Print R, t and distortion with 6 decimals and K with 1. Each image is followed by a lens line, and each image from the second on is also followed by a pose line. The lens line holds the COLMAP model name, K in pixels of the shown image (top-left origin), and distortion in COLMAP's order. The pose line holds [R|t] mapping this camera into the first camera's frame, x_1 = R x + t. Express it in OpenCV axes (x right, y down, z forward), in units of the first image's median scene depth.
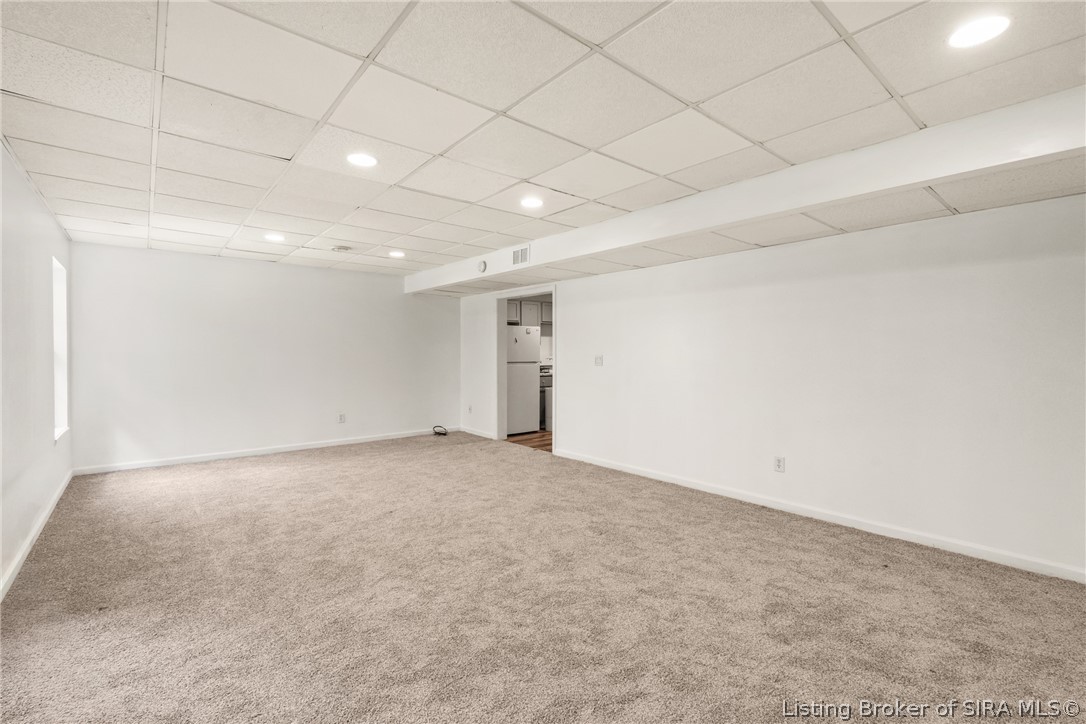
lens RADIAL K [[480.6, 0, 549.2], [0, 480.6, 358.8], [0, 0, 1]] dist [-0.004135, 0.000108]
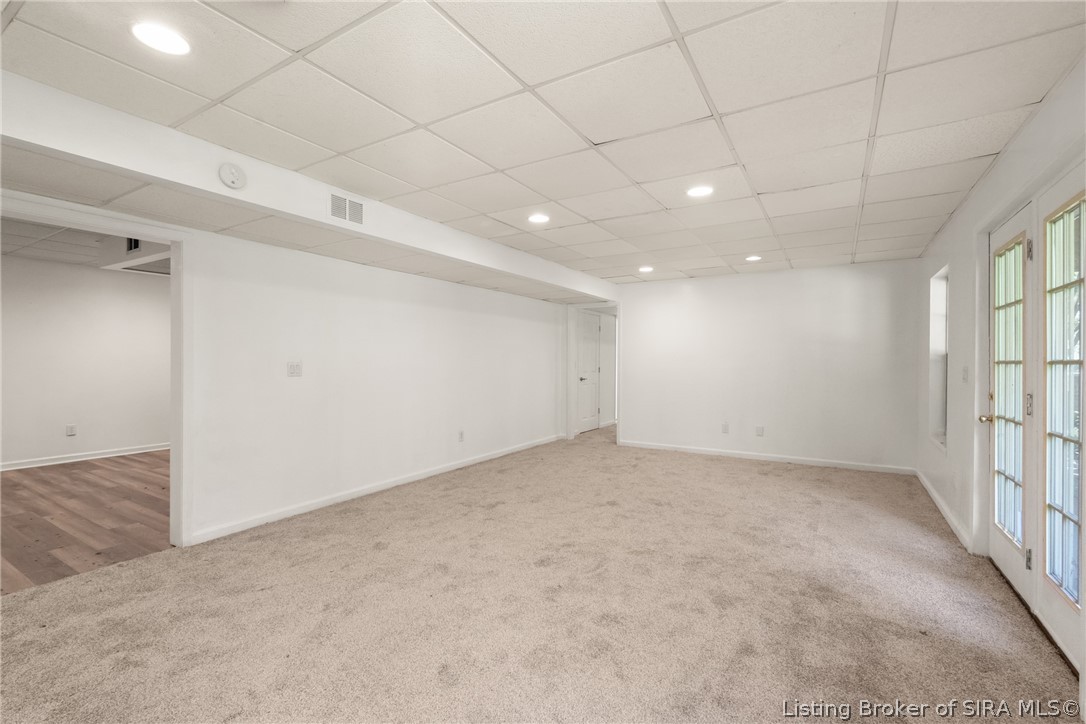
lens RADIAL K [[480.6, 0, 548.9], [0, 480.6, 359.9], [0, 0, 1]] dist [-0.004135, 0.000108]
pose [[-0.318451, -0.016639, 0.947793, -0.772449], [-0.006683, 0.999860, 0.015307, -0.023328], [-0.947916, -0.001460, -0.318518, 0.961262]]
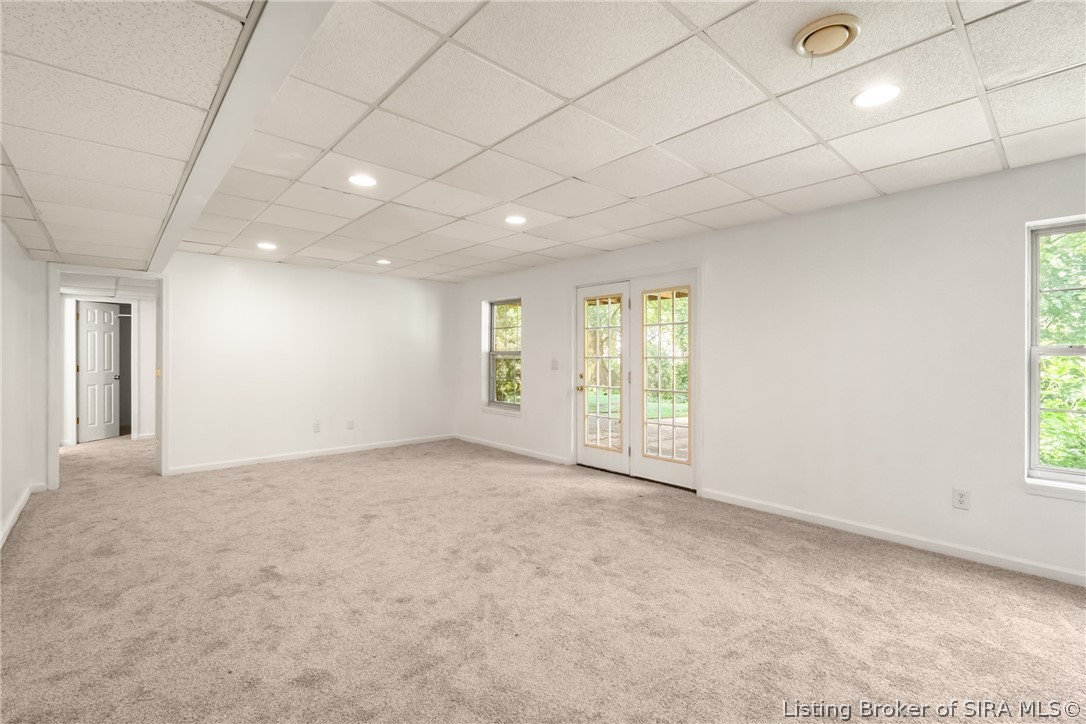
lens RADIAL K [[480.6, 0, 546.4], [0, 480.6, 360.7], [0, 0, 1]] dist [-0.004135, 0.000108]
pose [[-0.998743, -0.018100, -0.046738, -0.233886], [-0.018507, 0.999794, 0.008300, -0.016346], [0.046578, 0.009155, -0.998873, 1.366142]]
